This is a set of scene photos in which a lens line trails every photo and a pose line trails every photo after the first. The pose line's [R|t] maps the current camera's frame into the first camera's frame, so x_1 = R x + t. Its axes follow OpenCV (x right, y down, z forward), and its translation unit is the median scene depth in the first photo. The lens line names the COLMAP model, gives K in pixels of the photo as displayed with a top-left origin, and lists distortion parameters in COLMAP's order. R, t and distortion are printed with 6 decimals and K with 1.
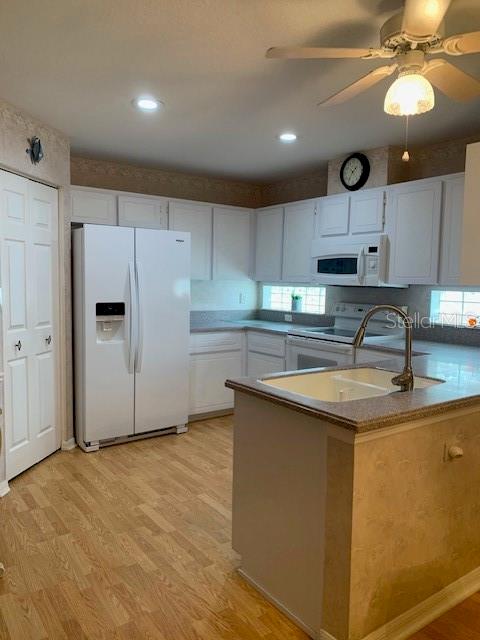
lens RADIAL K [[492.1, 0, 243.6], [0, 492.1, 319.6], [0, 0, 1]] dist [-0.010421, -0.004554]
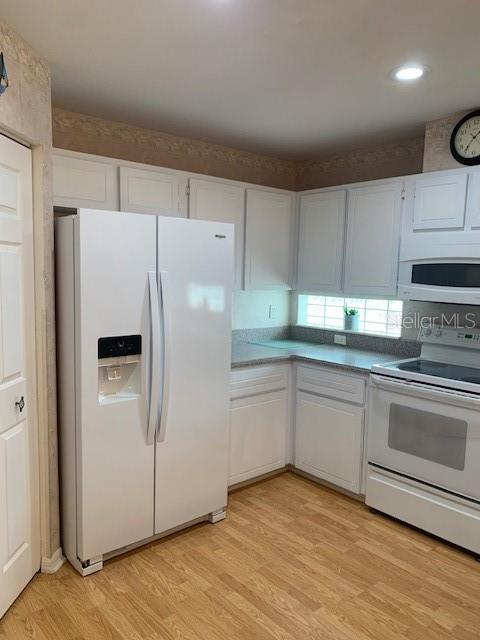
lens RADIAL K [[492.1, 0, 234.8], [0, 492.1, 320.9], [0, 0, 1]] dist [-0.010421, -0.004554]
pose [[0.996855, -0.005767, 0.079033, -0.161318], [0.004192, 0.999790, 0.020072, -0.060344], [-0.079132, -0.019678, 0.996670, 0.341776]]
